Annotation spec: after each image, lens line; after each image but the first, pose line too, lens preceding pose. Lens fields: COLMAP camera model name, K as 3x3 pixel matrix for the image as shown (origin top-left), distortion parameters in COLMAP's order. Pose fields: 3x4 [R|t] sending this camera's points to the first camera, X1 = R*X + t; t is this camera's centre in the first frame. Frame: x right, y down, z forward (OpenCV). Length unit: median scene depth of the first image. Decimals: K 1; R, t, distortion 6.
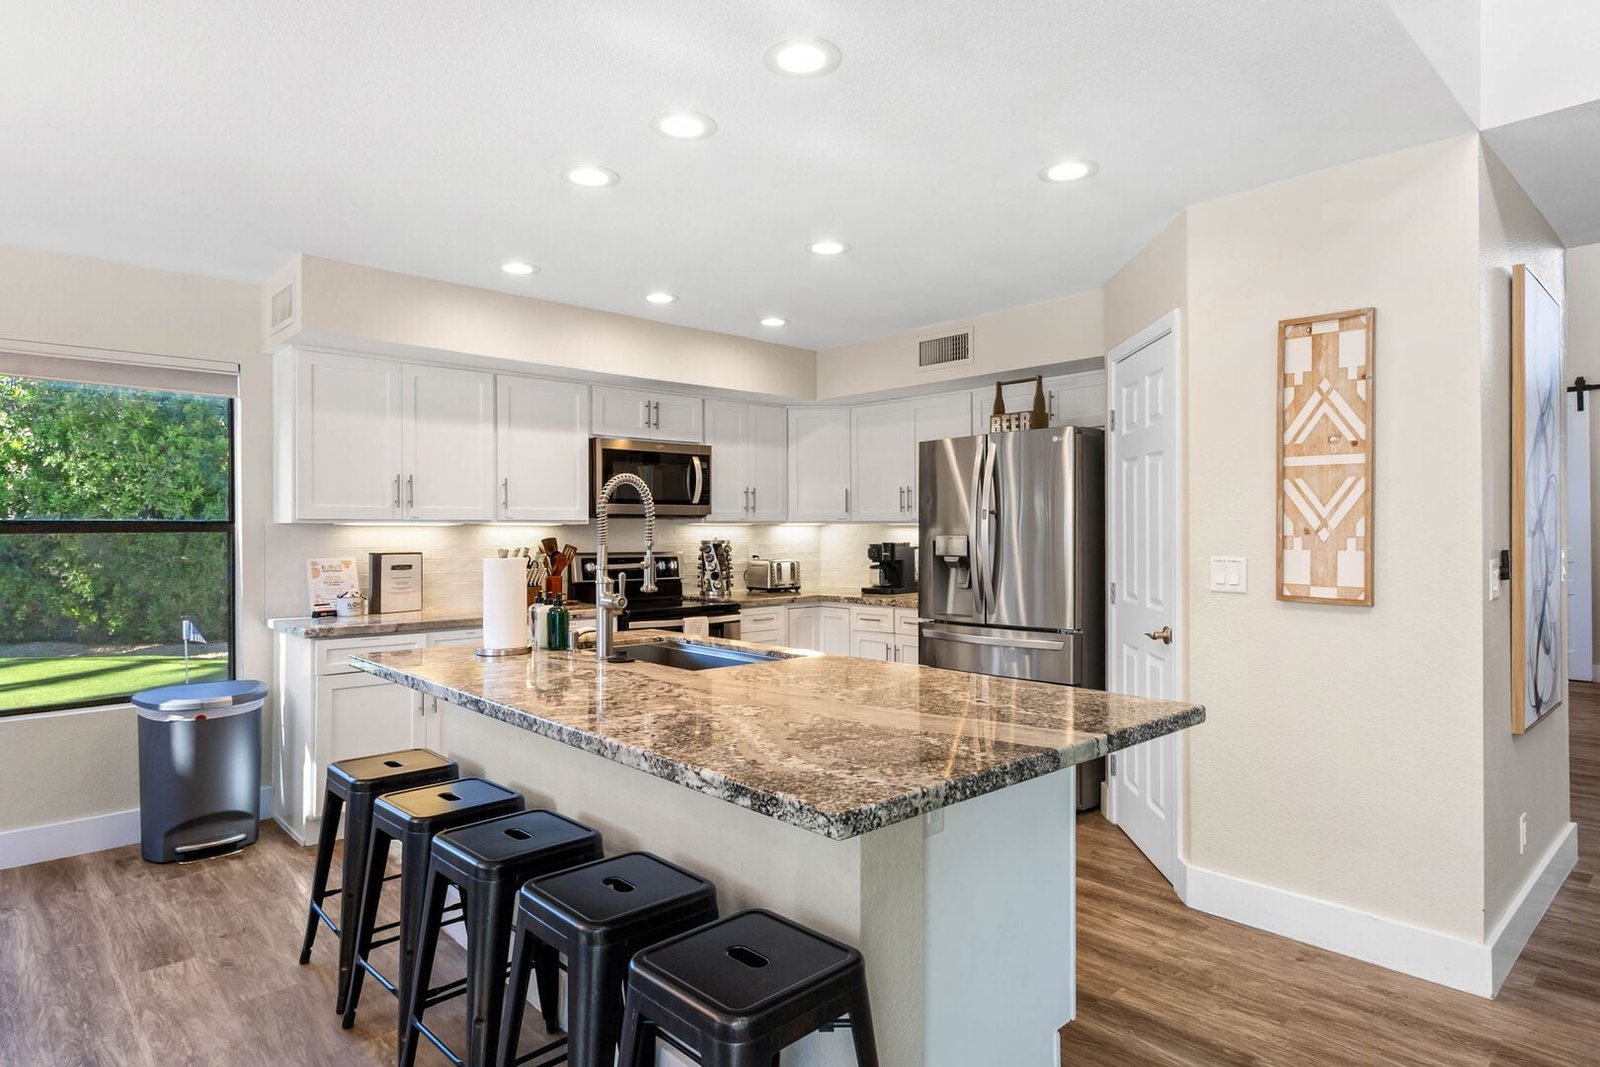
lens RADIAL K [[912.5, 0, 800.0], [0, 912.5, 533.5], [0, 0, 1]] dist [0.000294, 0.000049]
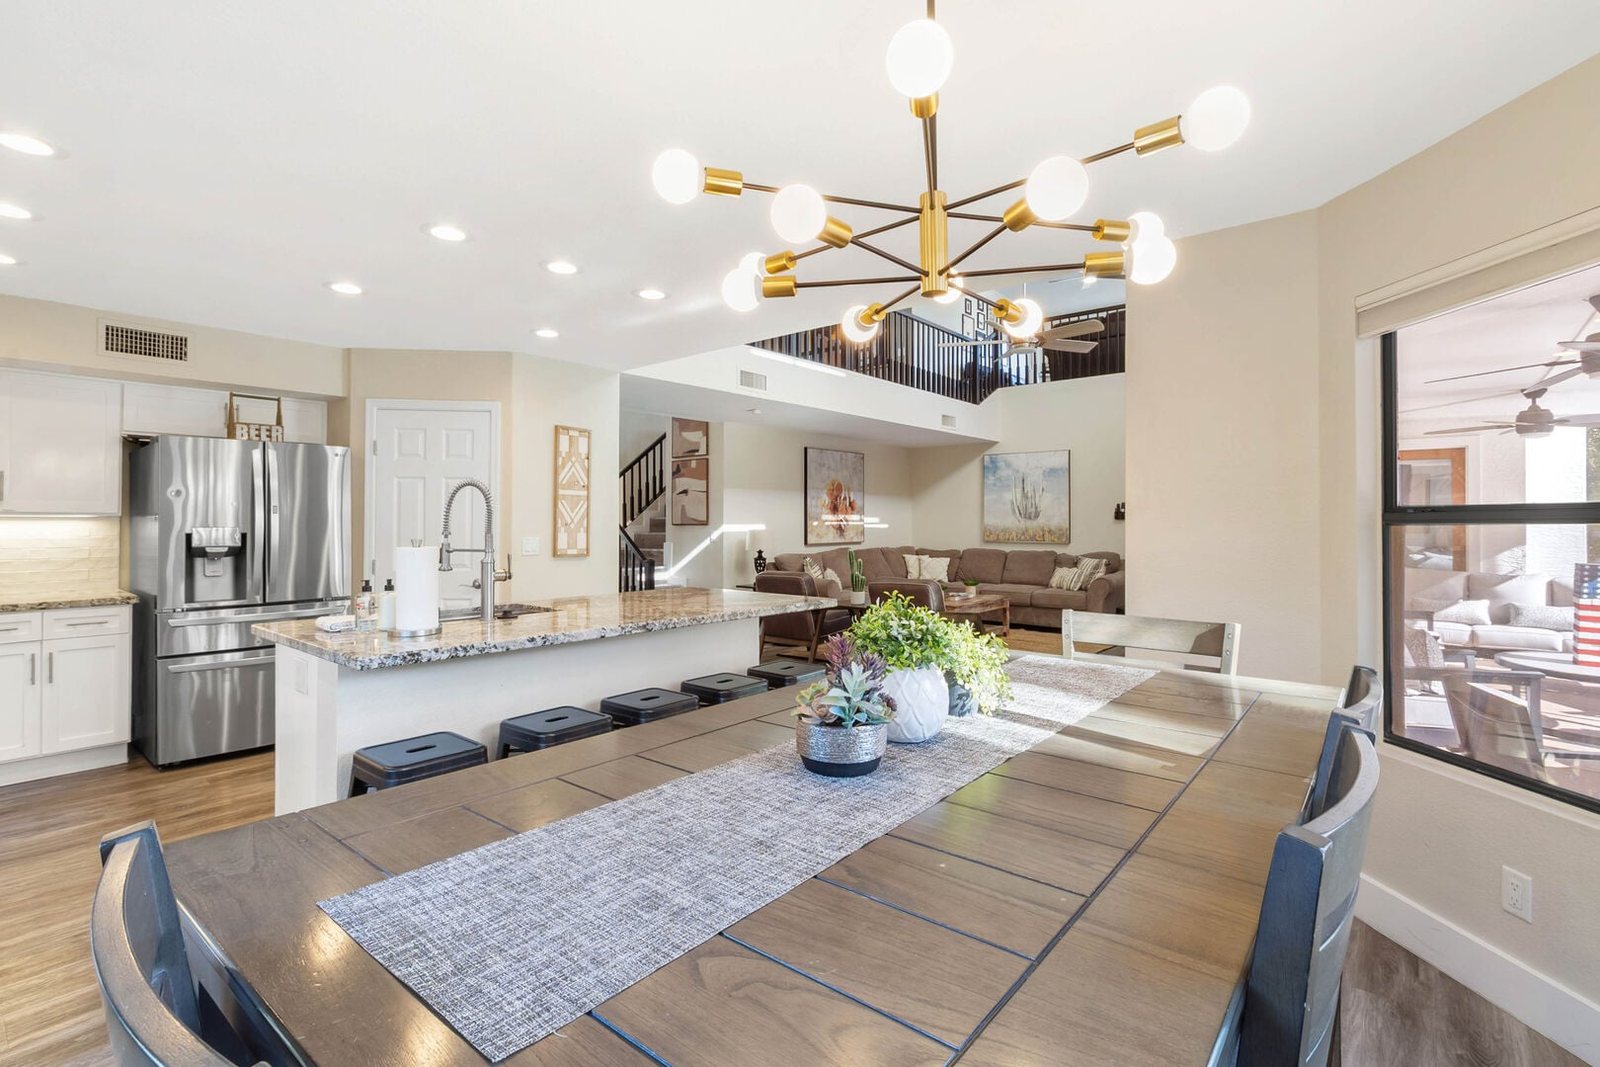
lens RADIAL K [[737.6, 0, 800.0], [0, 737.6, 533.5], [0, 0, 1]] dist [-0.000362, -0.000003]
pose [[-0.134620, -0.011929, 0.990825, -1.254824], [0.001661, 0.999923, 0.012264, -0.001309], [-0.990896, 0.003297, -0.134590, 0.675139]]
